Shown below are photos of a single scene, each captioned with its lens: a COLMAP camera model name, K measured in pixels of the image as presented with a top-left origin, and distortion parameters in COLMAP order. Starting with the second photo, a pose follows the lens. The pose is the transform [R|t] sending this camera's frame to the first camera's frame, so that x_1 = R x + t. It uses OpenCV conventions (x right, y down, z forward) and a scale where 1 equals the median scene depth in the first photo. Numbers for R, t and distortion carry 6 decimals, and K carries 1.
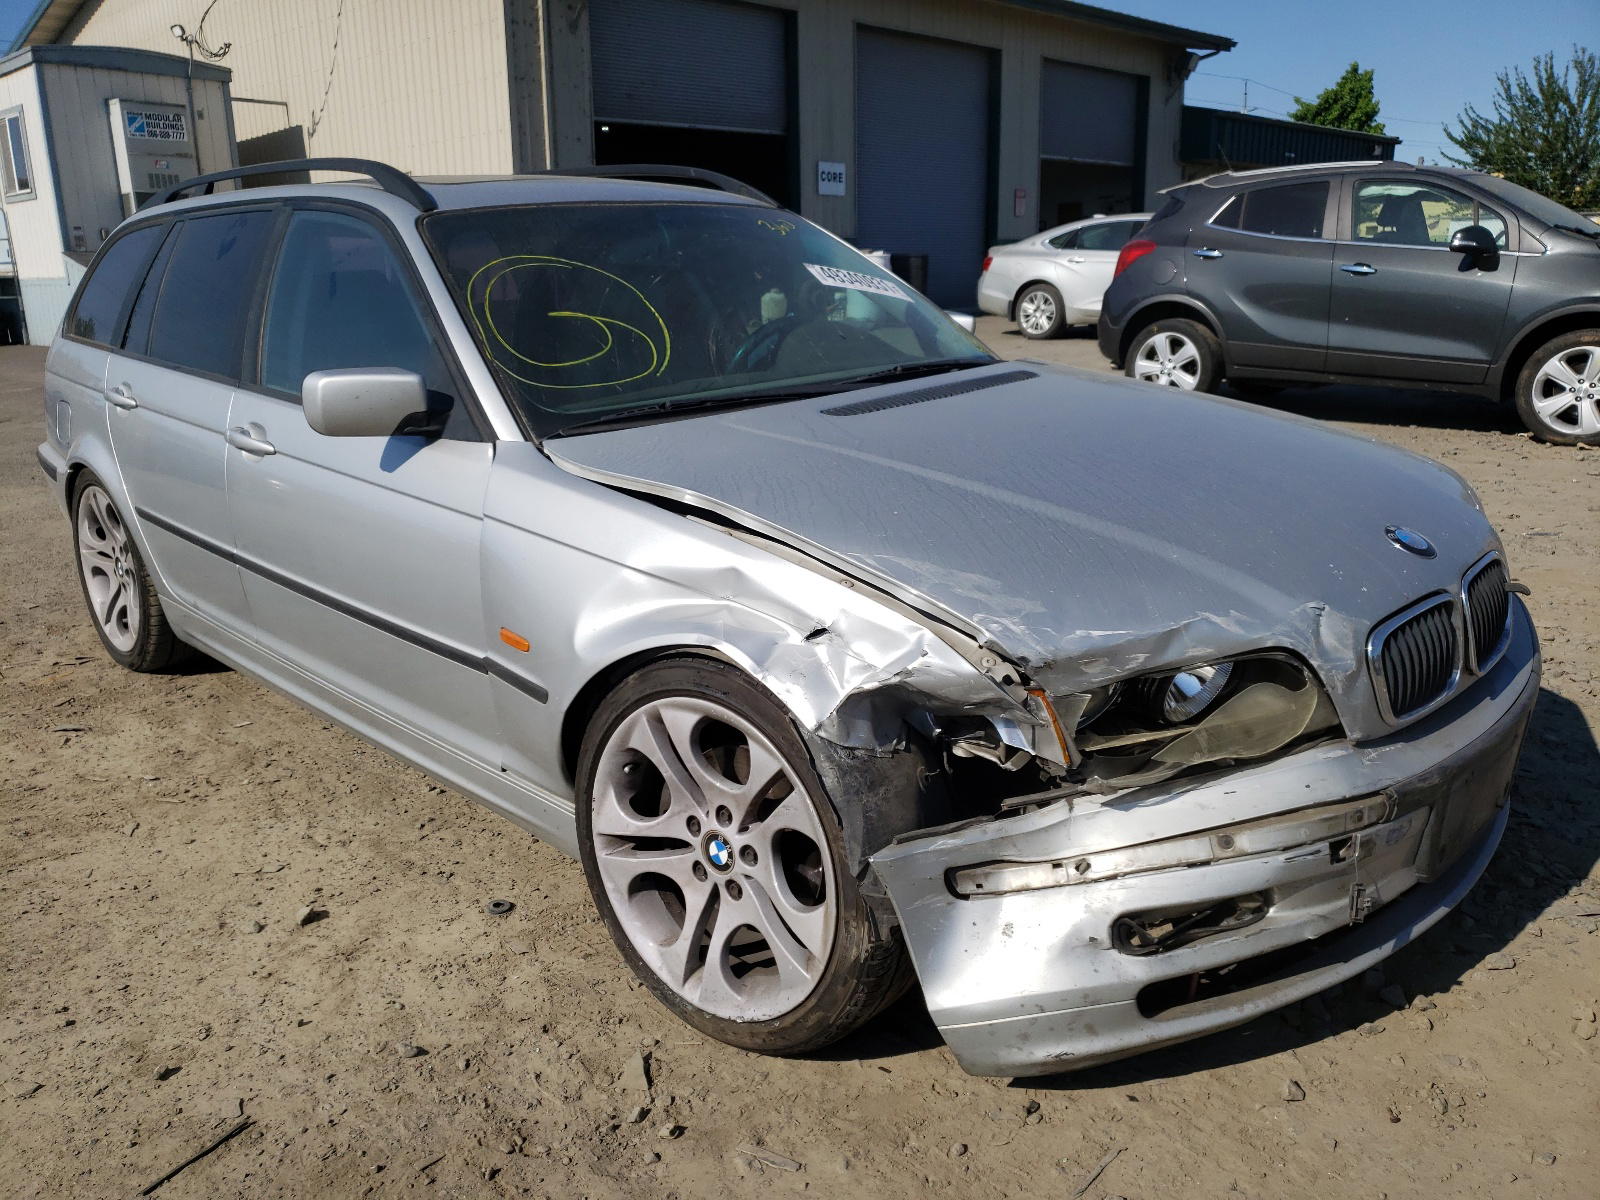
lens RADIAL K [[1206.4, 0, 802.5], [0, 1206.4, 592.4], [0, 0, 1]] dist [0.014297, -0.000448]
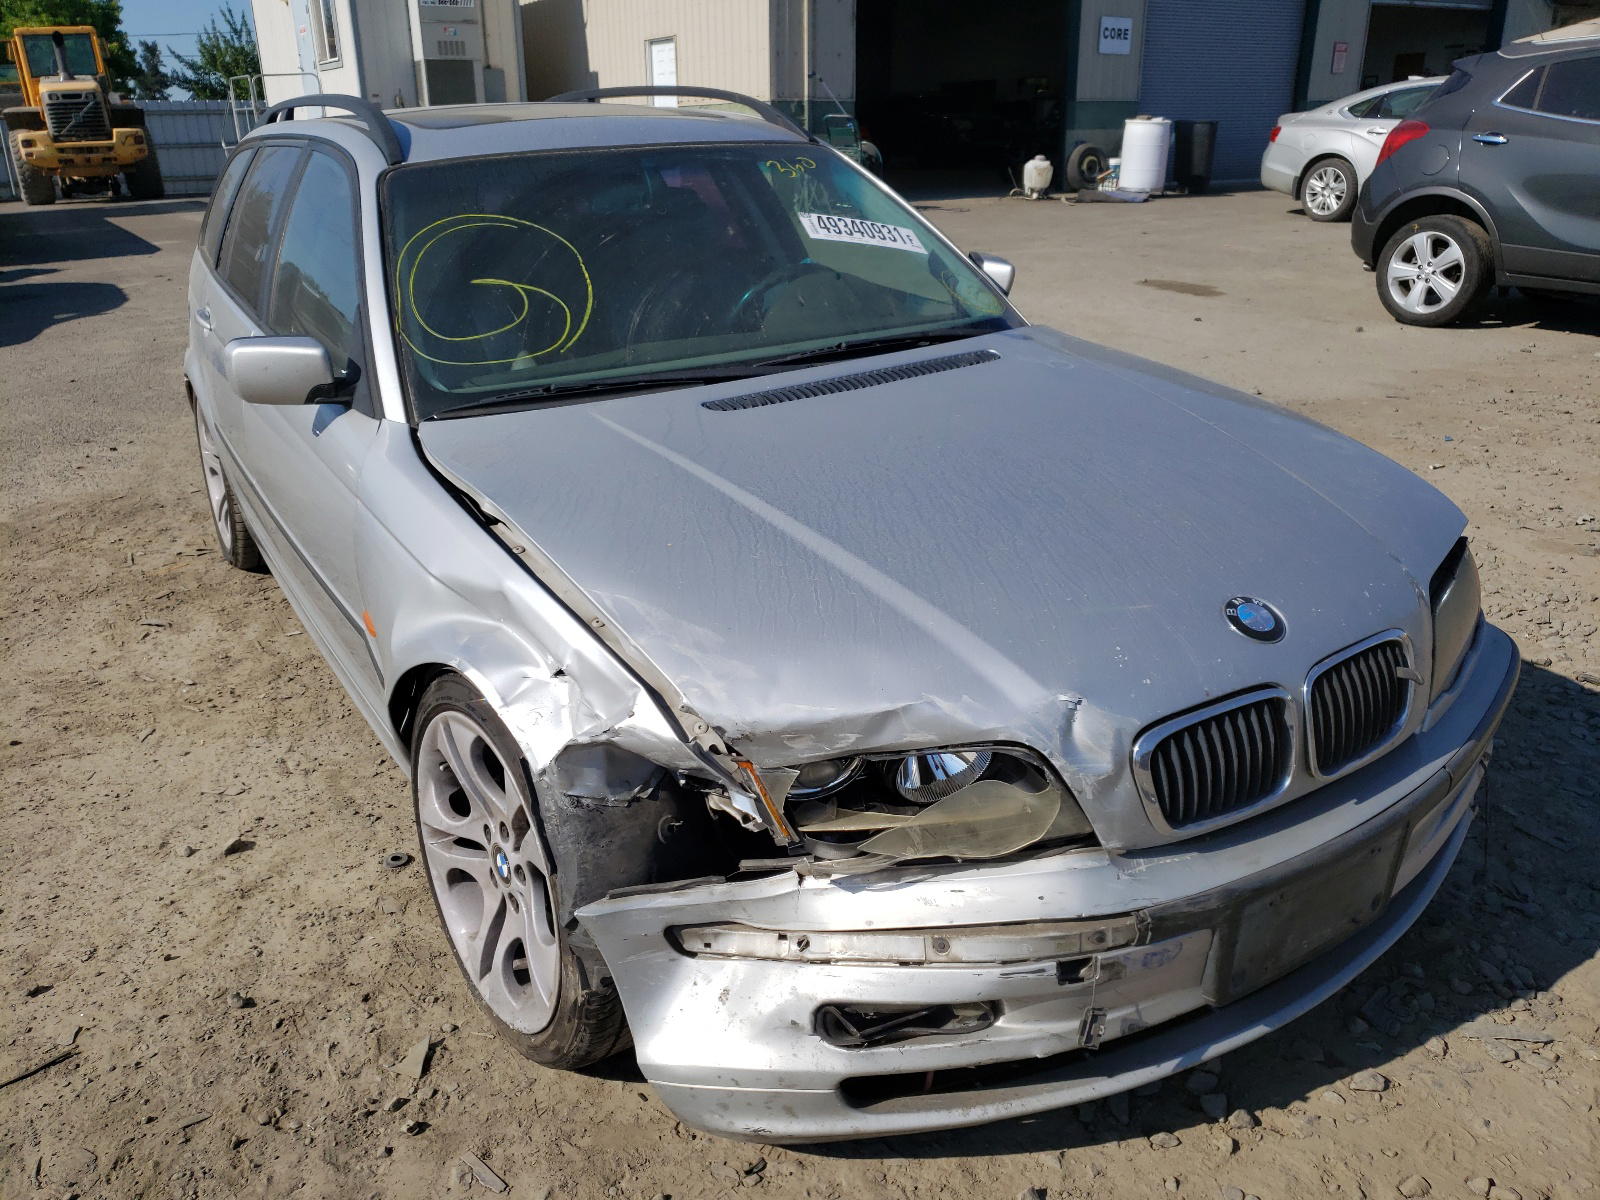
lens RADIAL K [[1206.4, 0, 800.1], [0, 1206.4, 597.9], [0, 0, 1]] dist [0.014297, -0.000448]
pose [[0.974419, 0.085399, -0.207880, 0.358661], [-0.062403, 0.991429, 0.114779, -0.134417], [0.215900, -0.098870, 0.971397, 0.094380]]
